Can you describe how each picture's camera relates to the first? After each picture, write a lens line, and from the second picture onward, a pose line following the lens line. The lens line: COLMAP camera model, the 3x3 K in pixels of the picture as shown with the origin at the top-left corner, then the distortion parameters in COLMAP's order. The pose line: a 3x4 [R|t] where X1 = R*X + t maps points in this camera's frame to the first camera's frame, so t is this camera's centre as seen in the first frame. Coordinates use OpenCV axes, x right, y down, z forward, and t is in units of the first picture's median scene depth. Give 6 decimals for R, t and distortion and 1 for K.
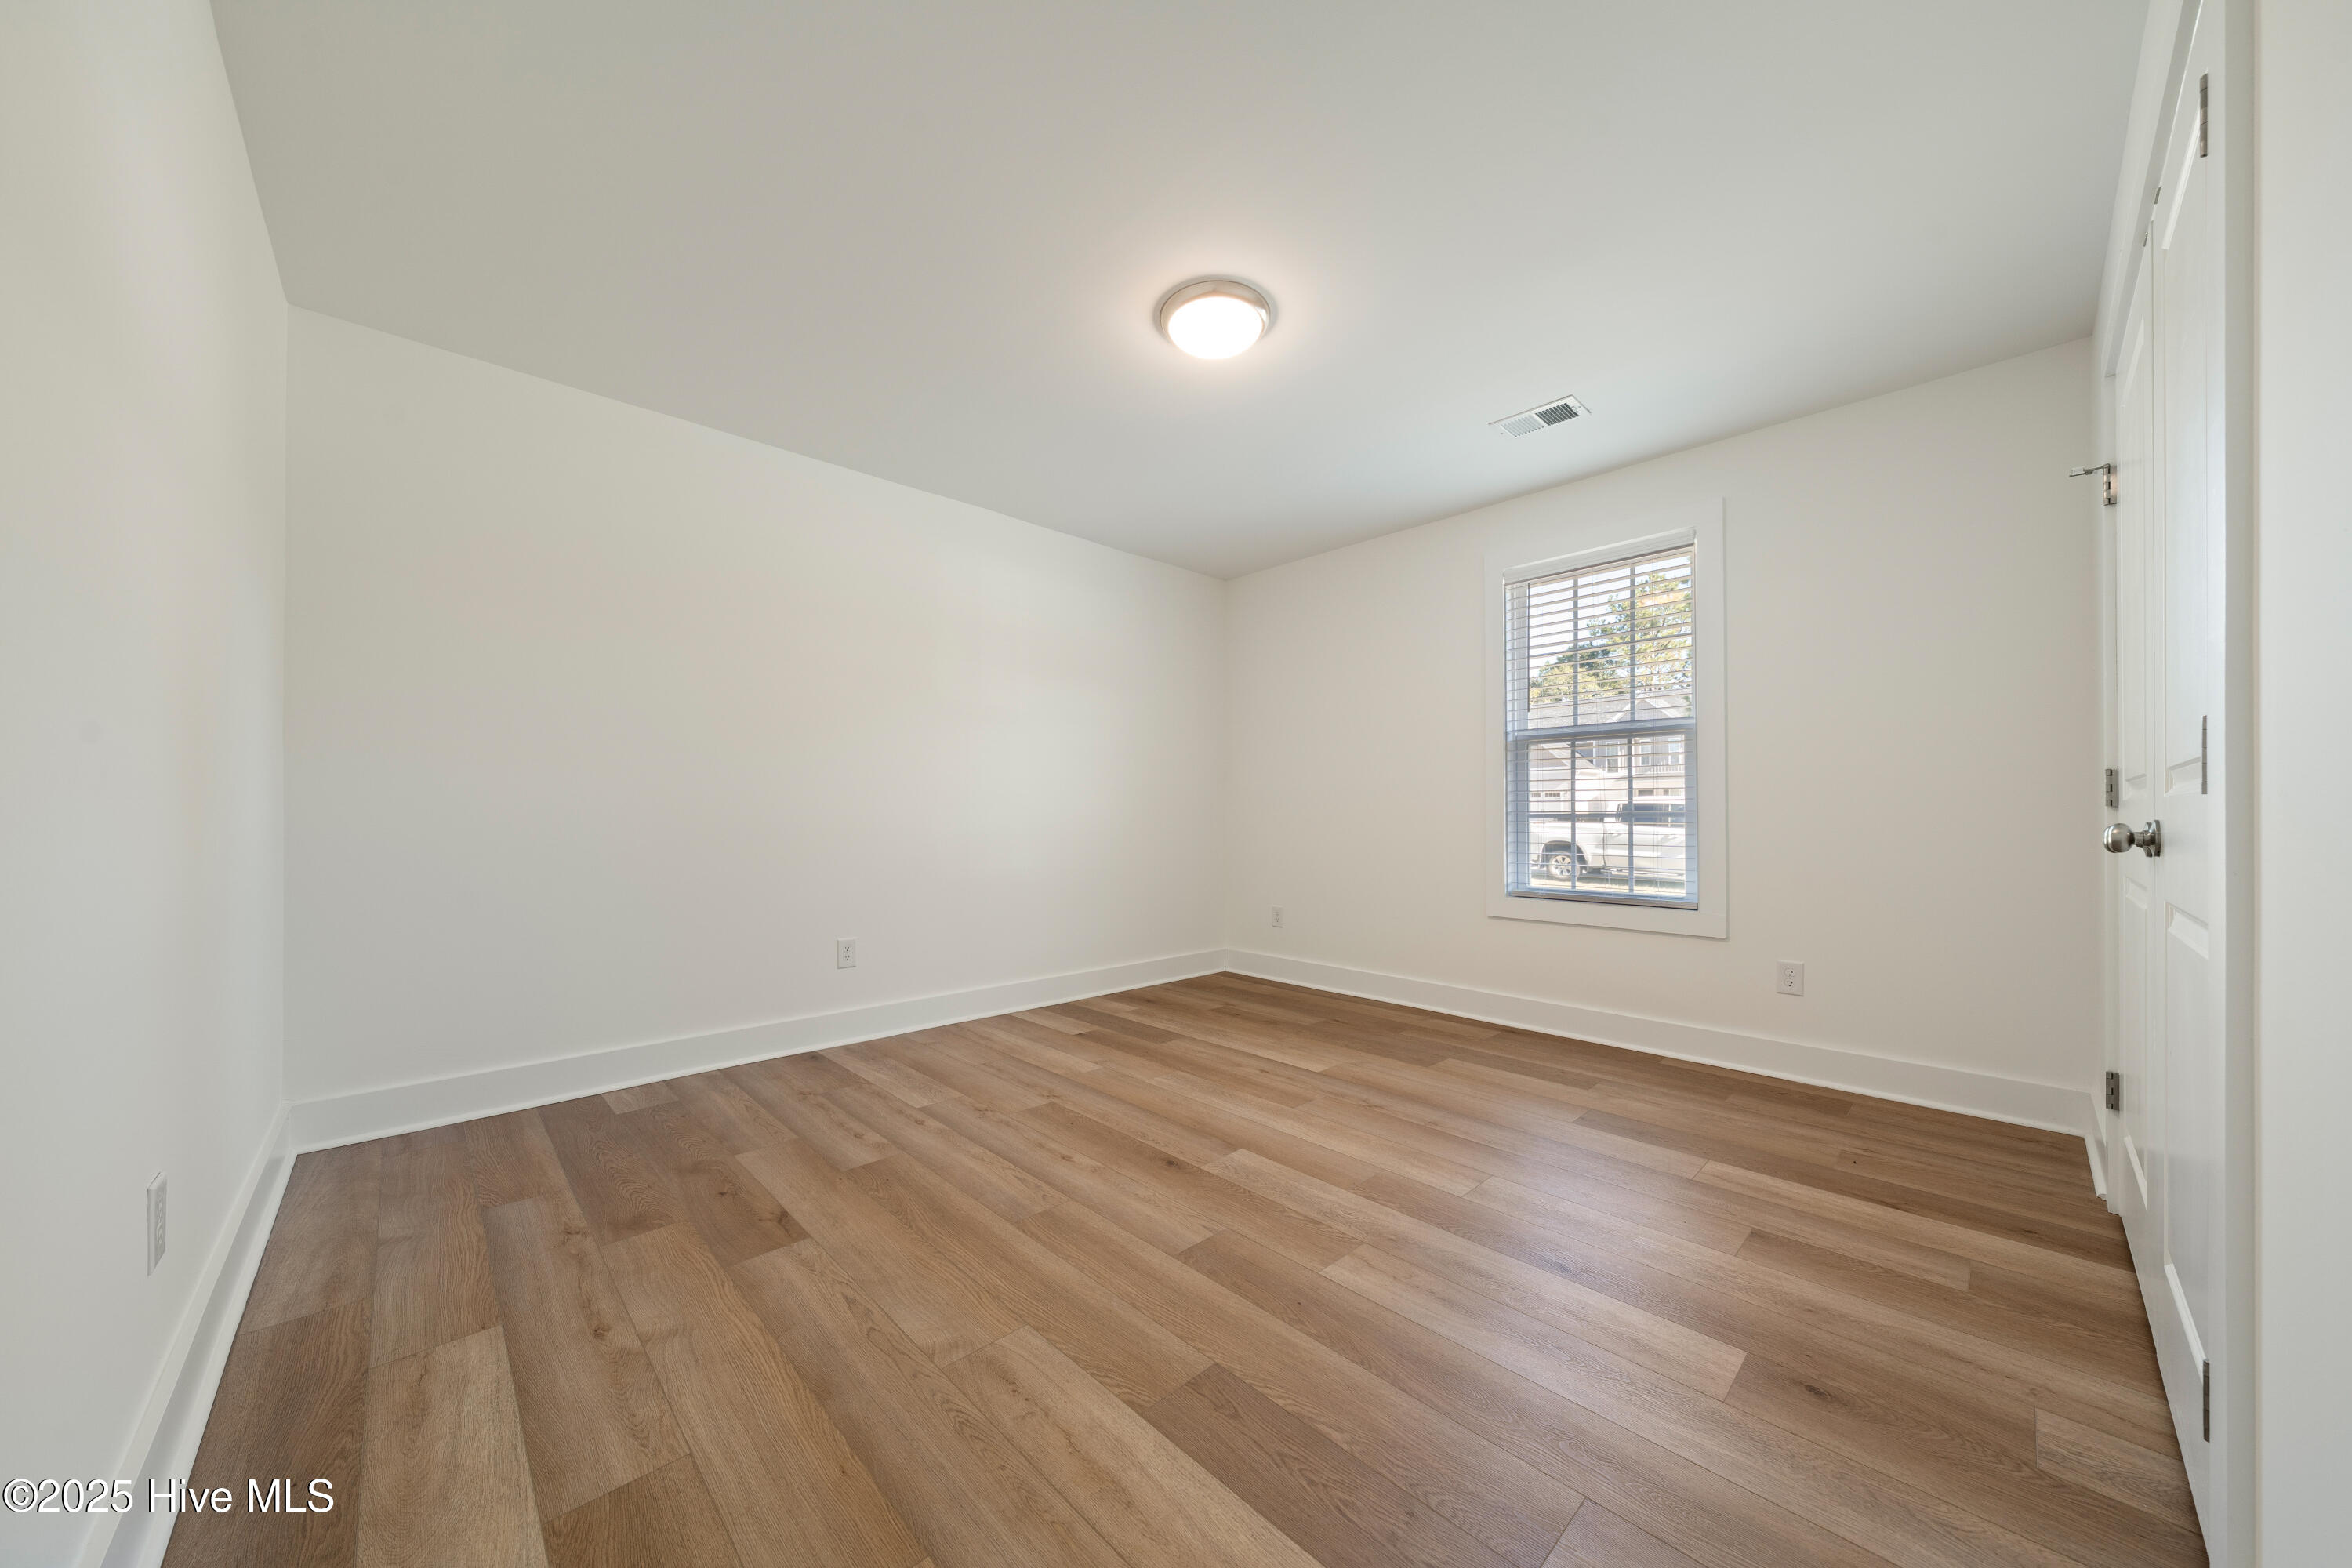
lens RADIAL K [[806.7, 0, 1170.2], [0, 806.7, 804.0], [0, 0, 1]] dist [-0.001615, 0.000039]
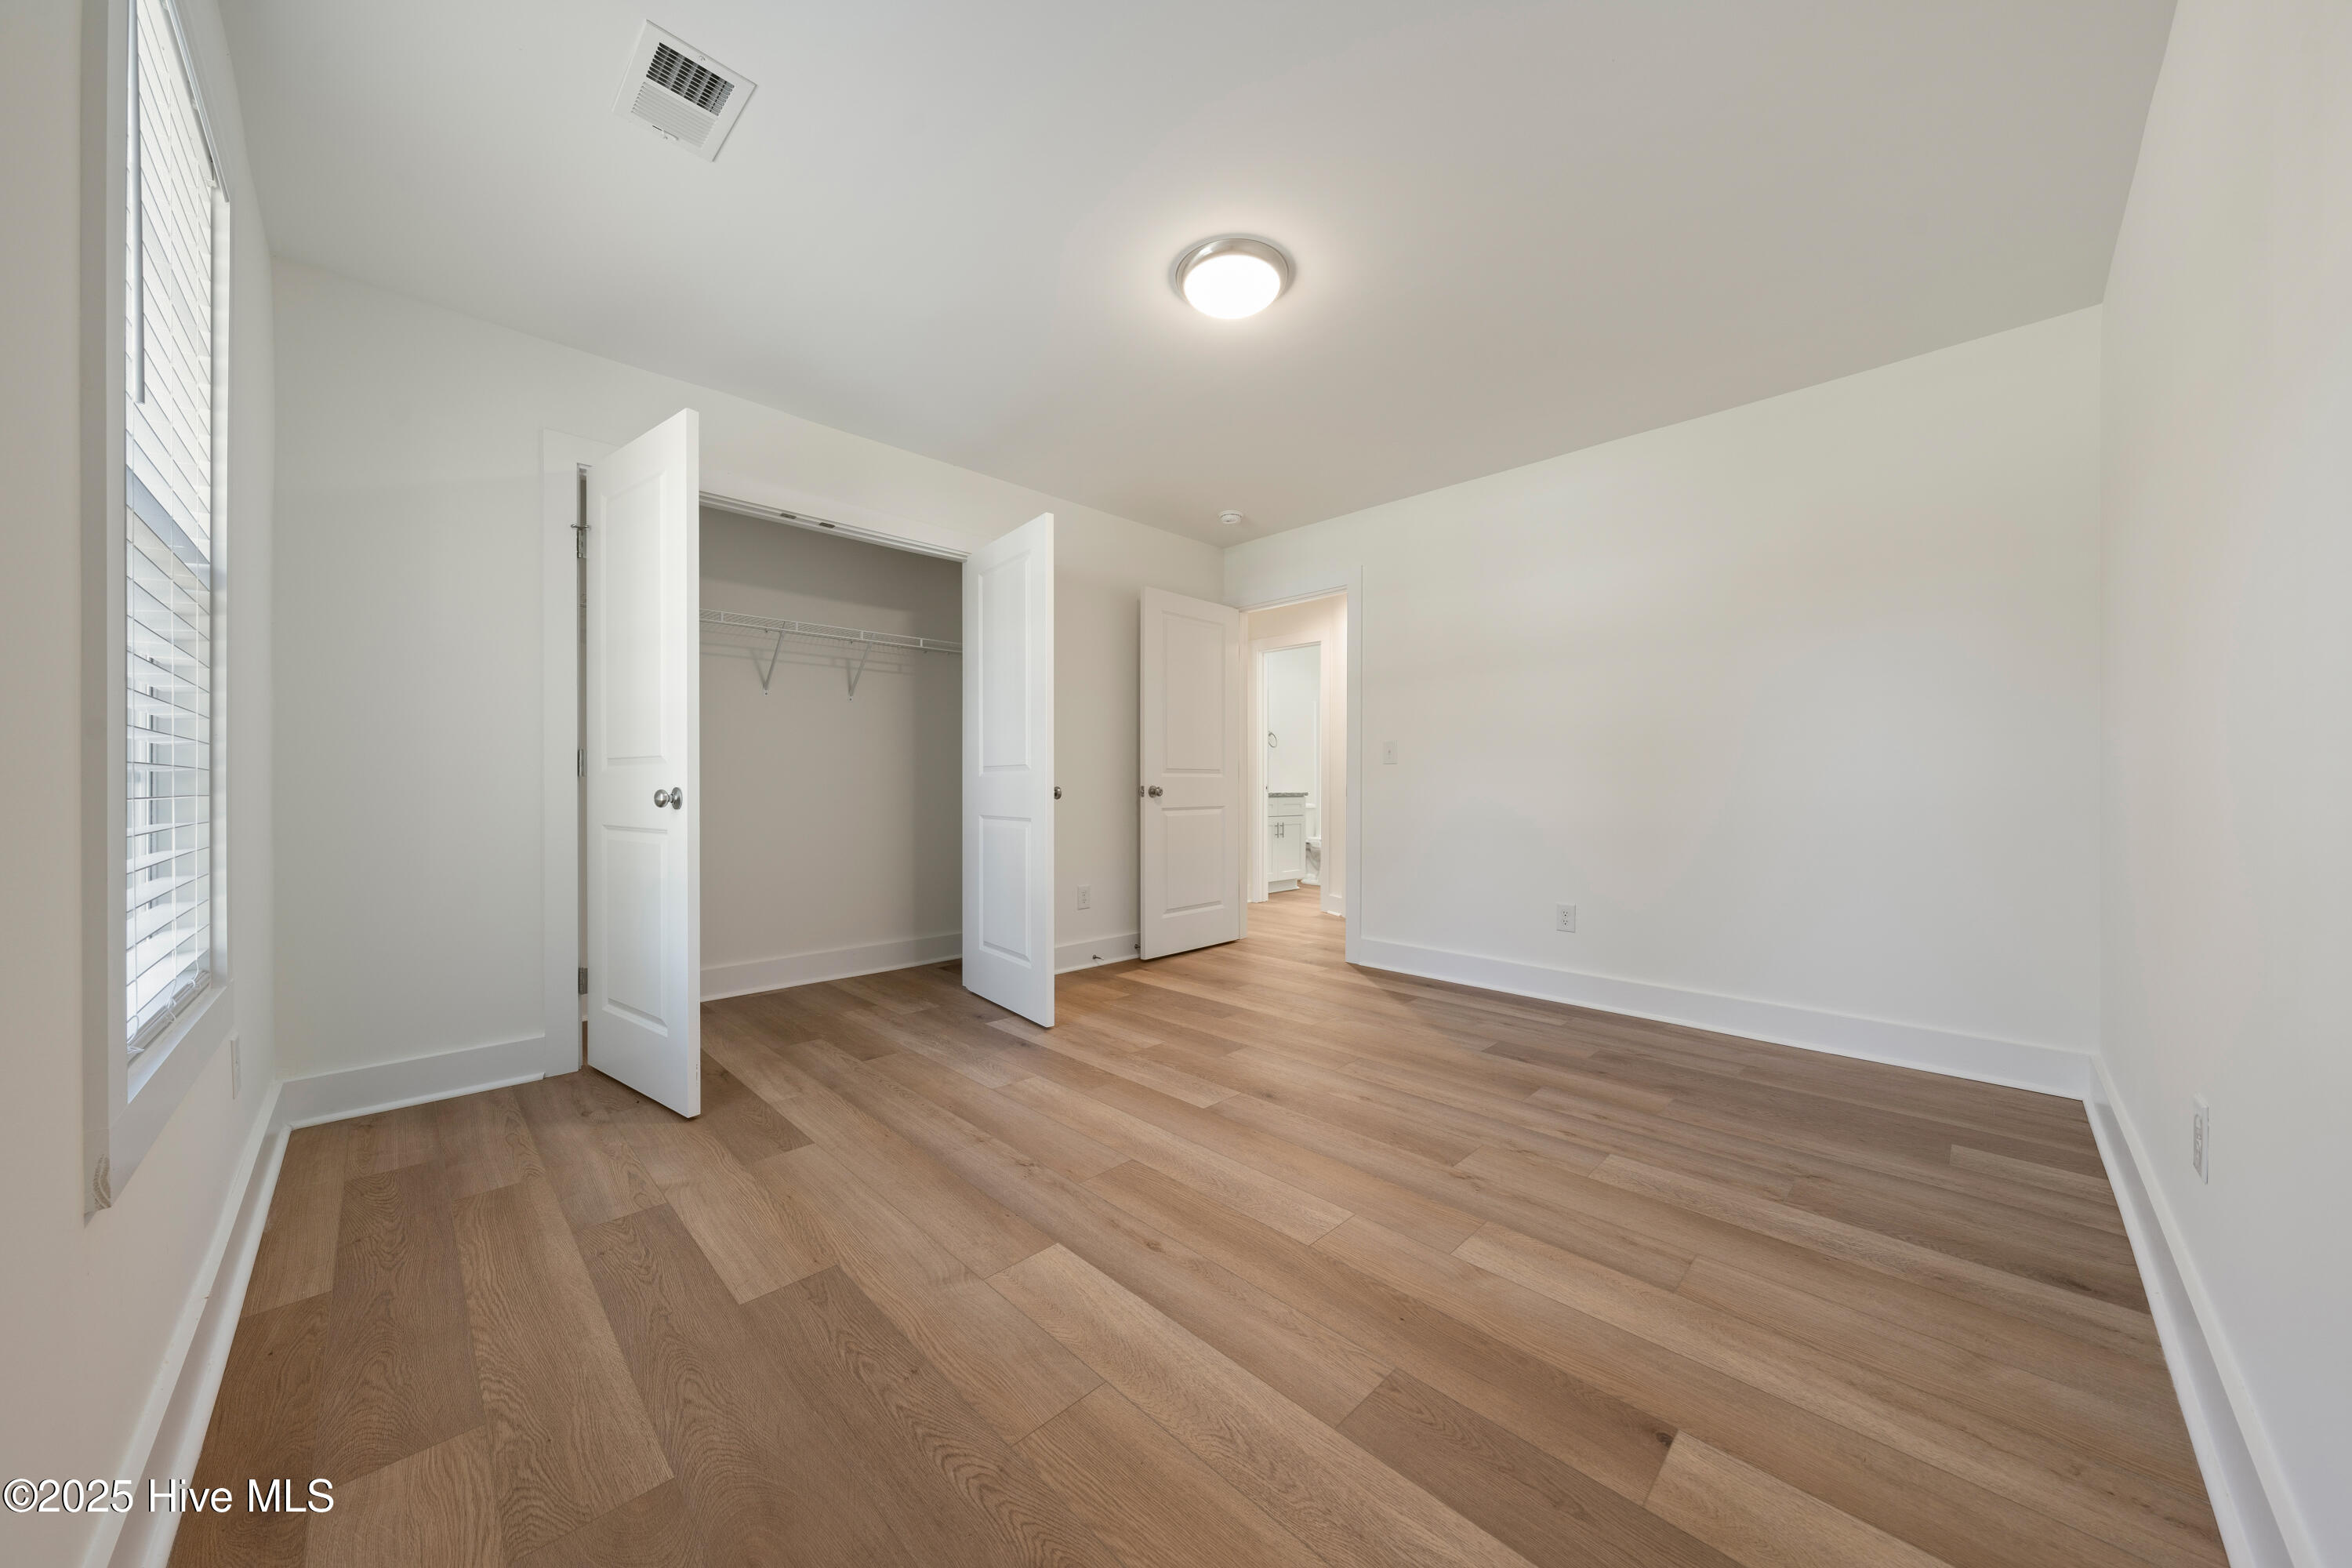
lens RADIAL K [[798.6, 0, 1168.7], [0, 798.6, 793.1], [0, 0, 1]] dist [-0.001729, -0.000141]
pose [[-0.999923, -0.001474, -0.012311, 0.128618], [-0.001377, 0.999968, -0.007885, 0.030480], [0.012322, -0.007867, -0.999893, 1.771312]]
